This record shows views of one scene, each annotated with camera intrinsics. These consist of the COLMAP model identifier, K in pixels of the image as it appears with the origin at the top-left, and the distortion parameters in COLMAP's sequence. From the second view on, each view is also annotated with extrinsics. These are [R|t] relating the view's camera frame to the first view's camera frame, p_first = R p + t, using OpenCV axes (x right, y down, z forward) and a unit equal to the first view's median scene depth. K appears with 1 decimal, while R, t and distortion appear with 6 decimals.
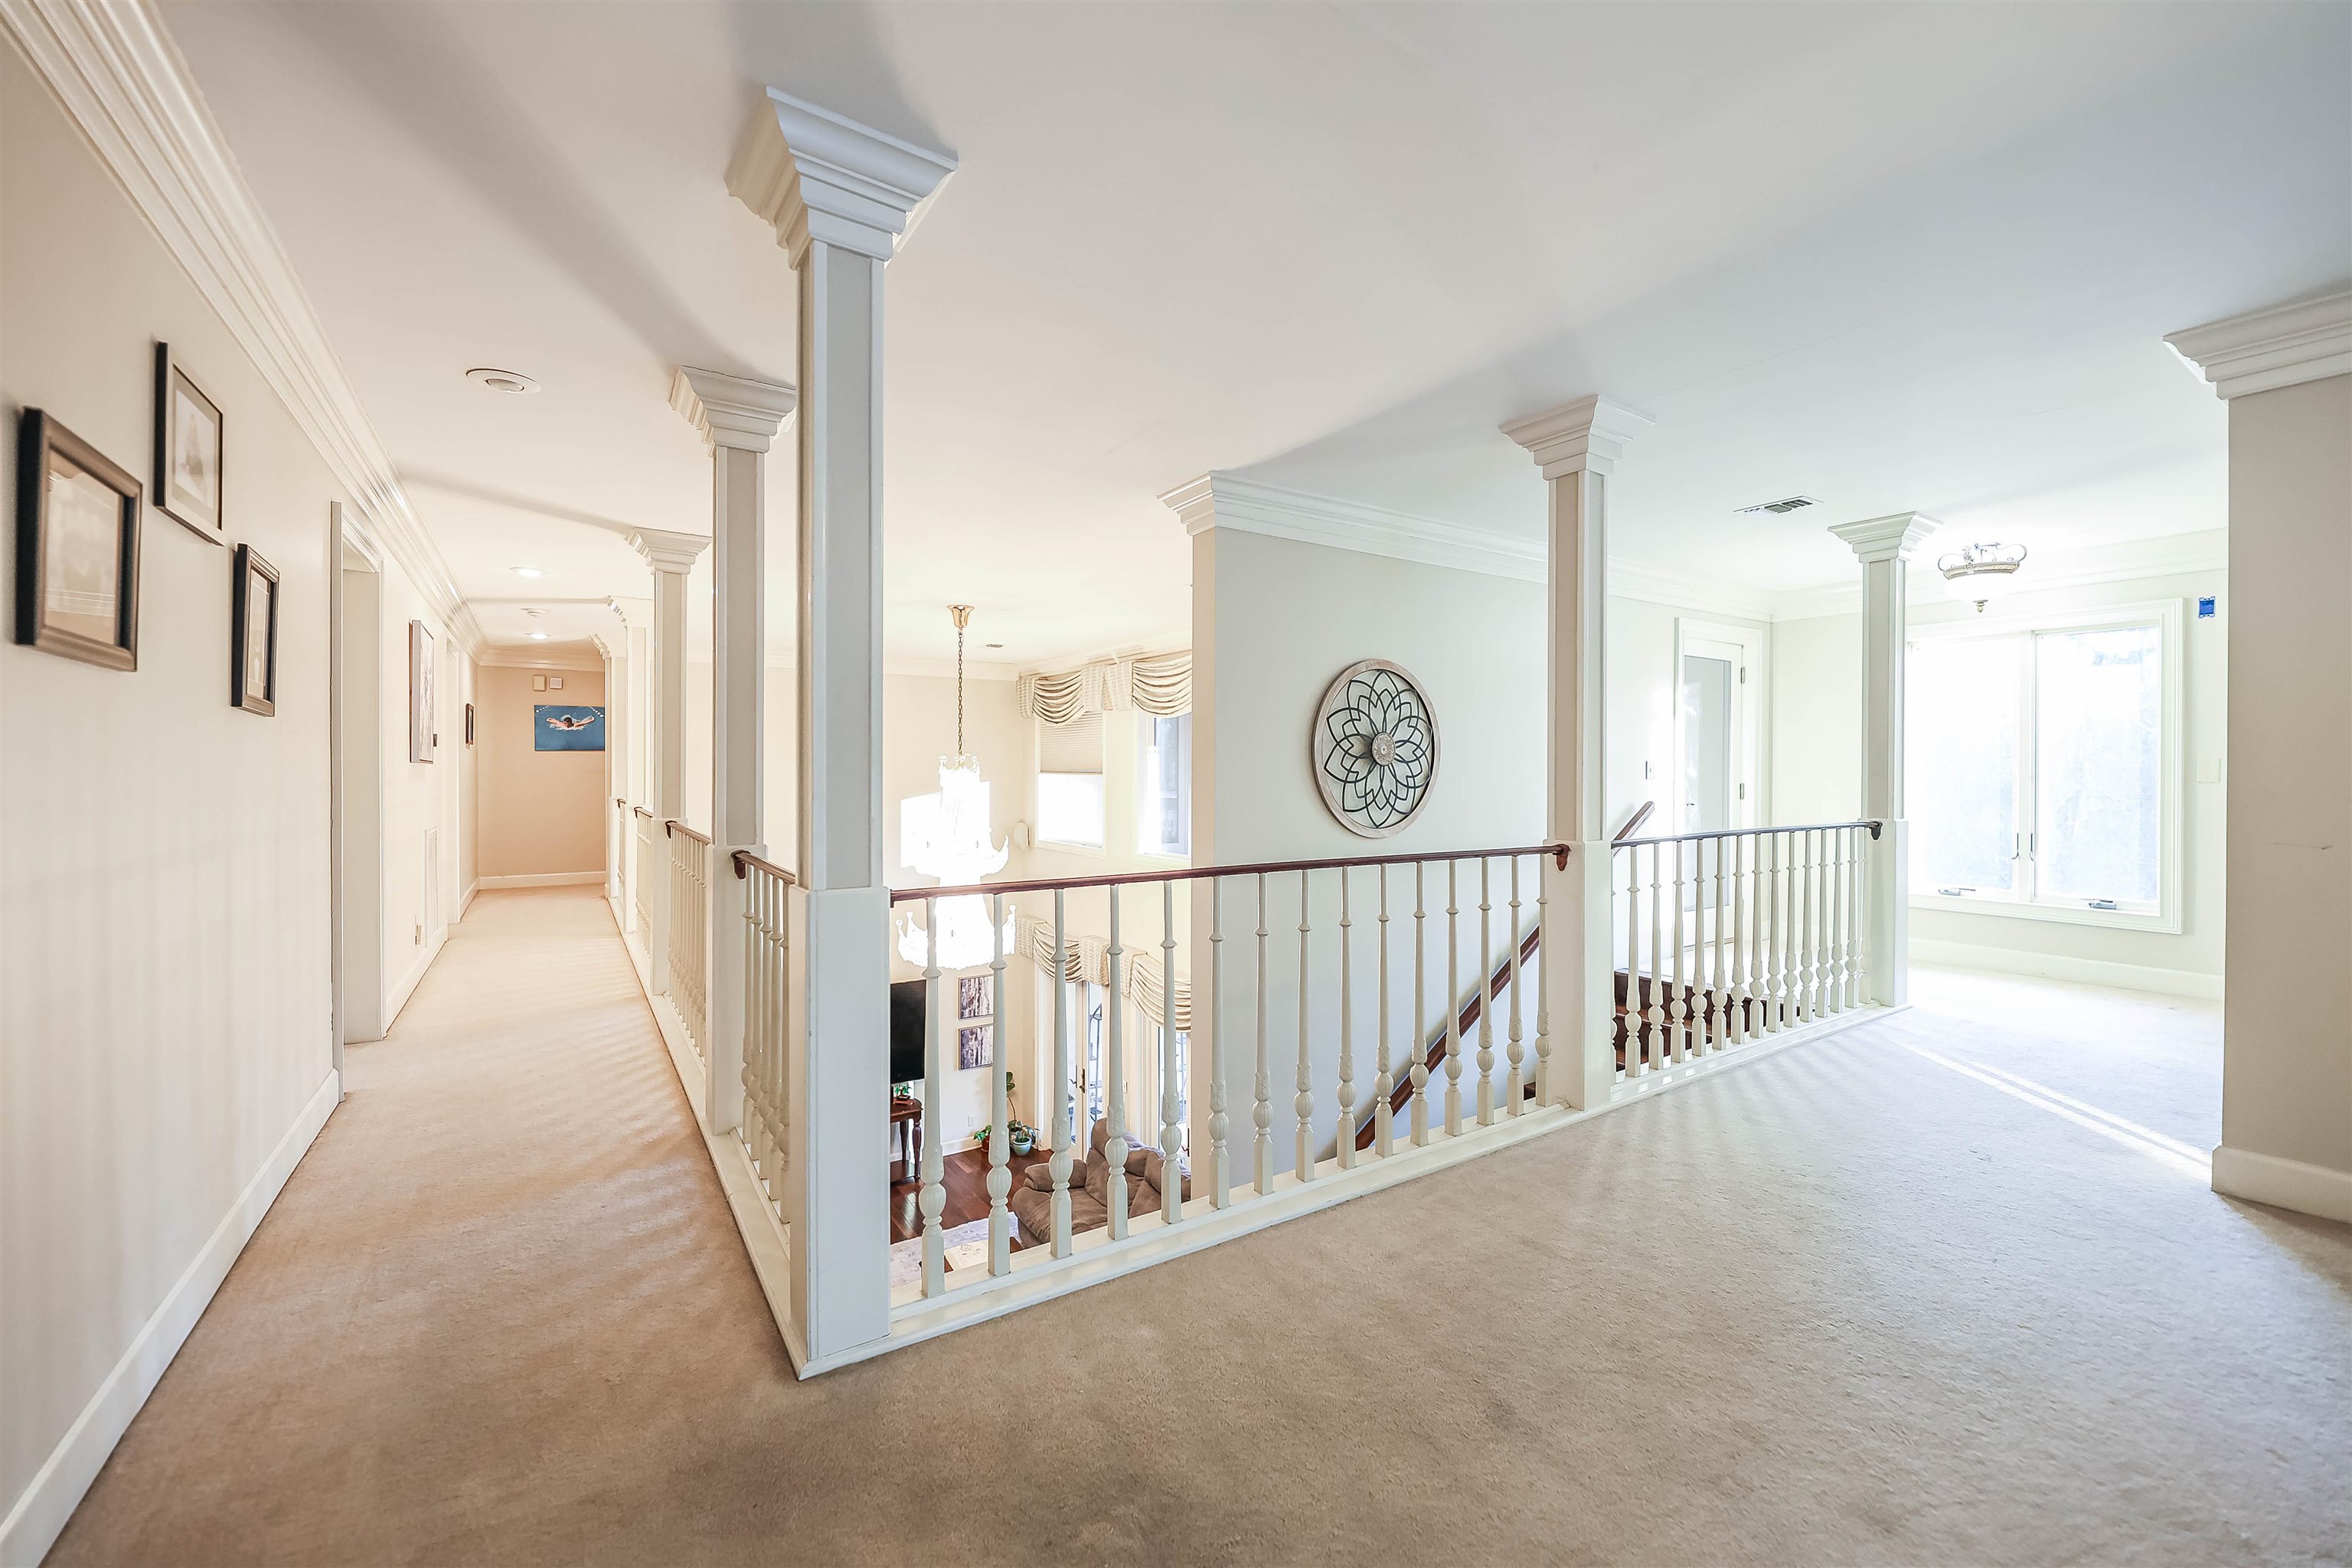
lens RADIAL K [[945.0, 0, 1170.6], [0, 945.0, 779.5], [0, 0, 1]] dist [-0.000468, -0.002578]
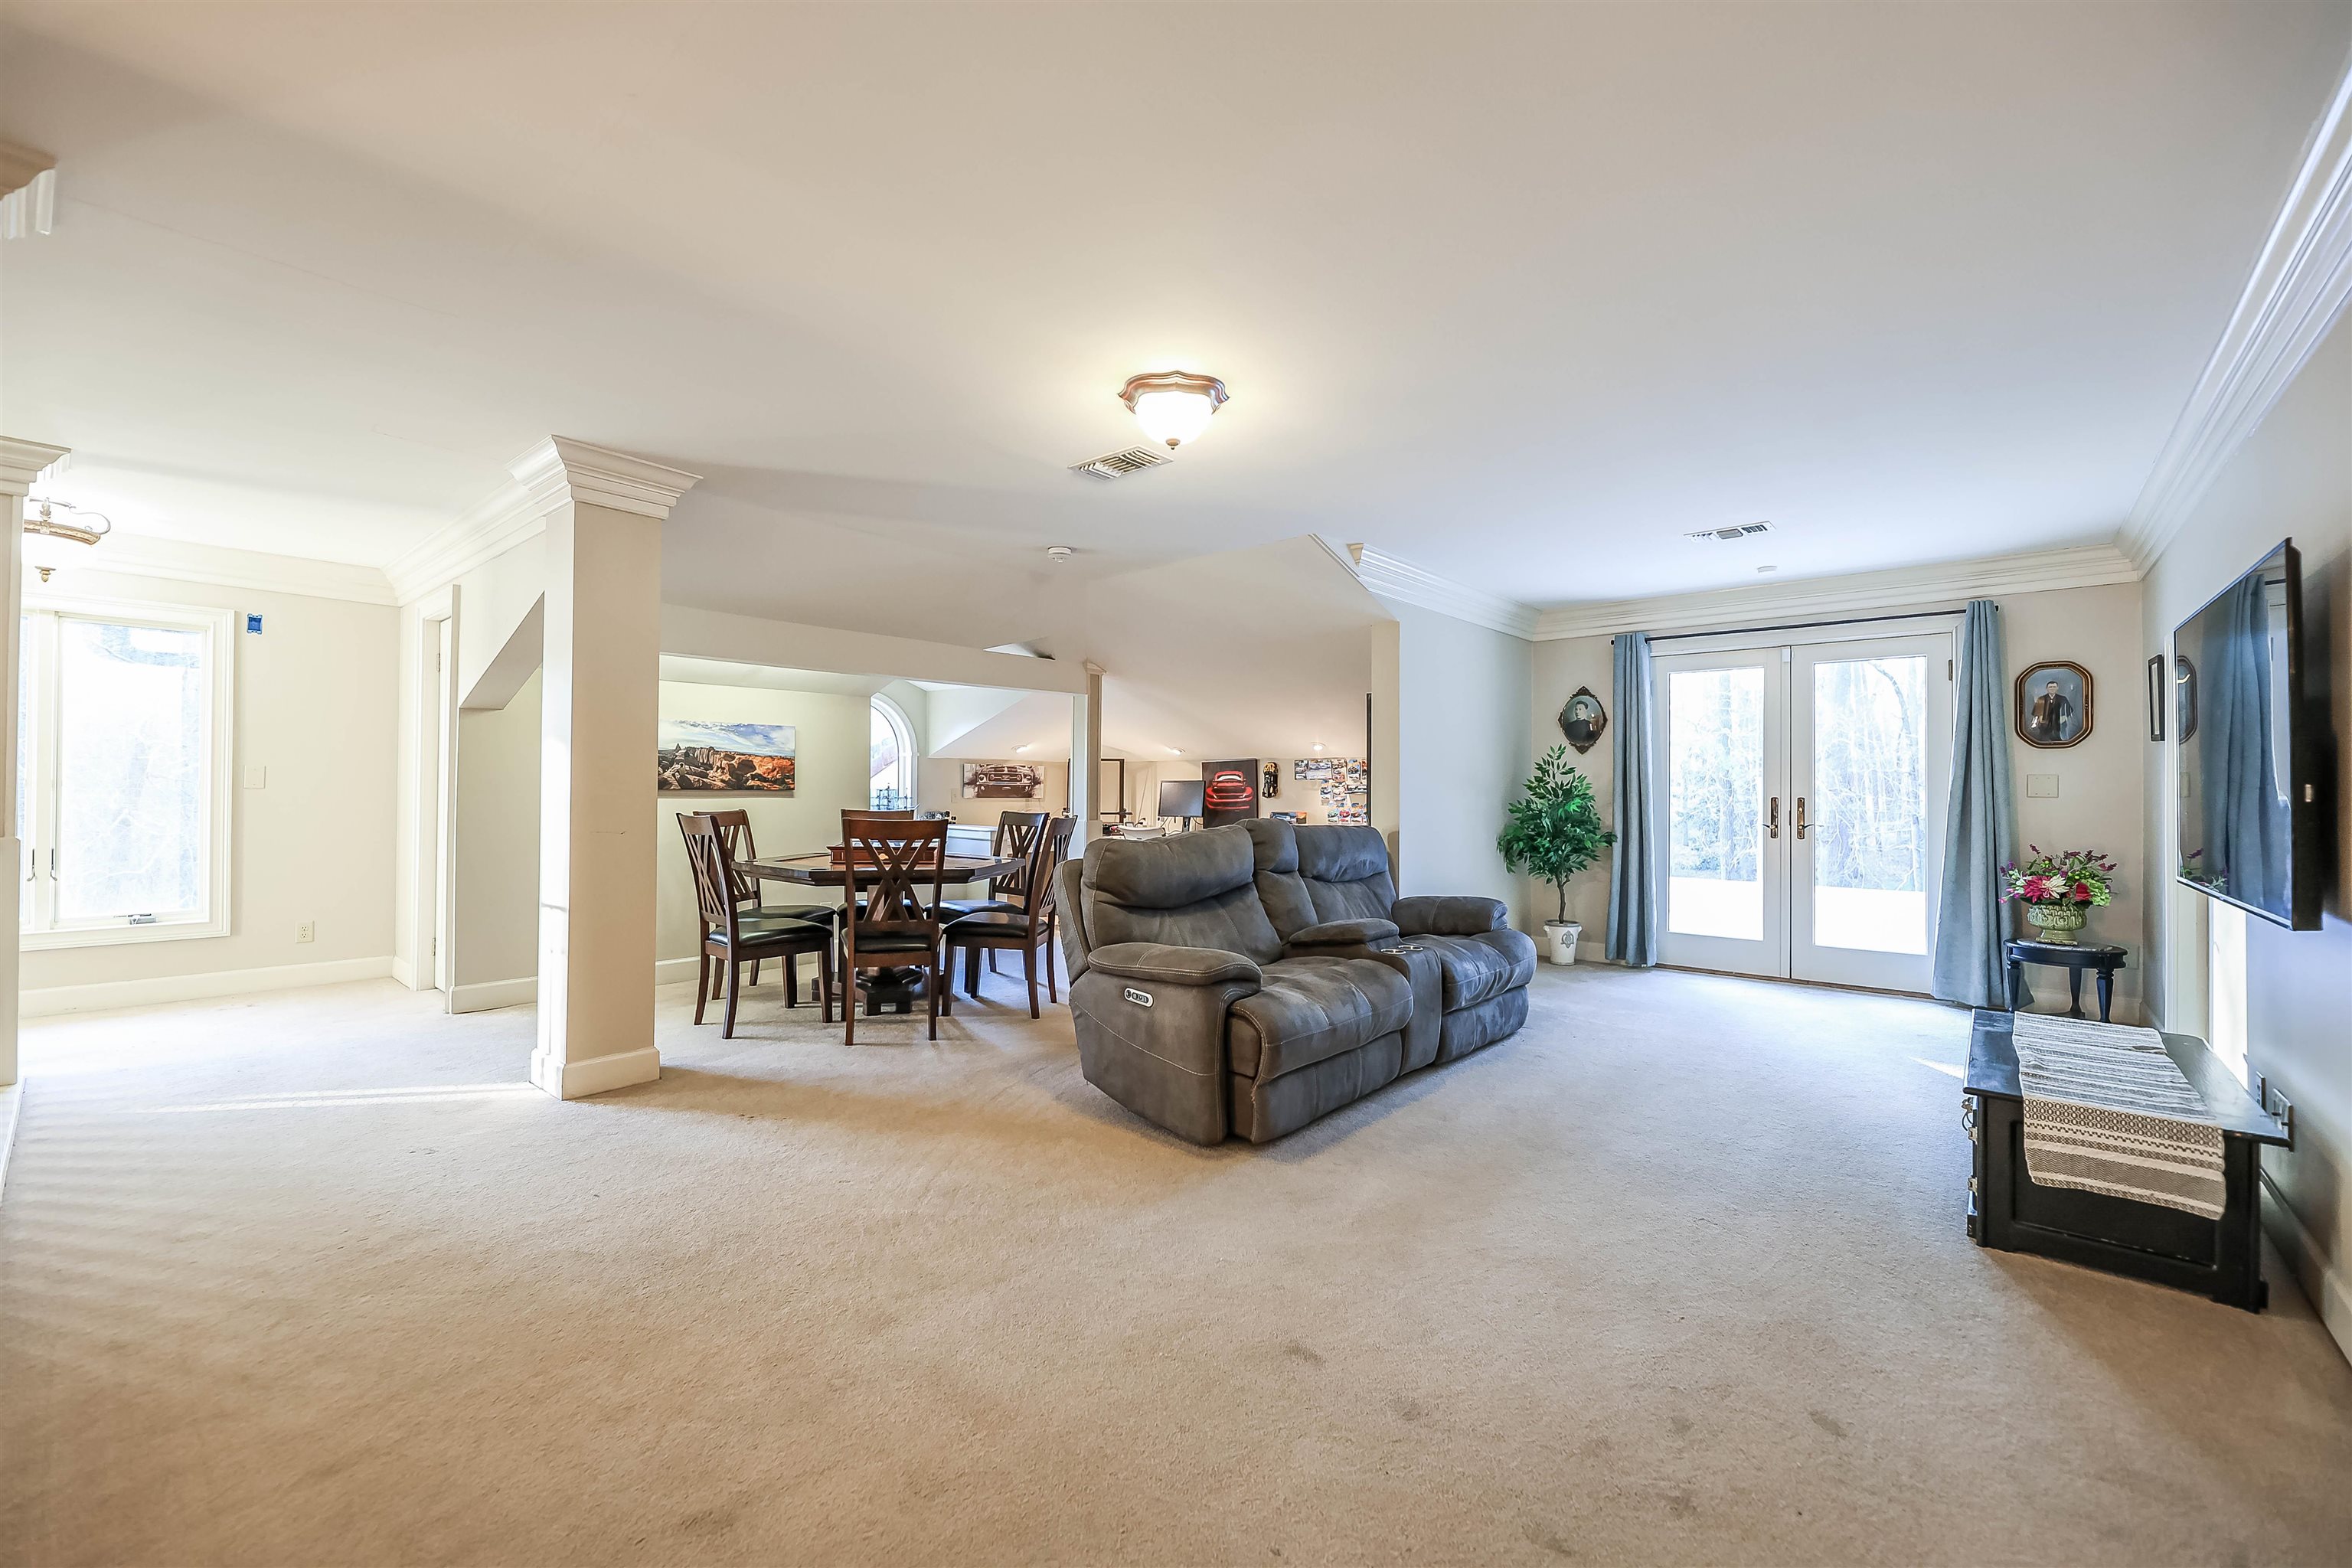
lens RADIAL K [[945.0, 0, 1176.5], [0, 945.0, 784.8], [0, 0, 1]] dist [-0.000468, -0.002578]
pose [[-0.281574, 0.003474, 0.959533, -0.304531], [-0.002589, 0.999987, -0.004380, 0.001123], [-0.959536, -0.003717, -0.281561, 0.424270]]
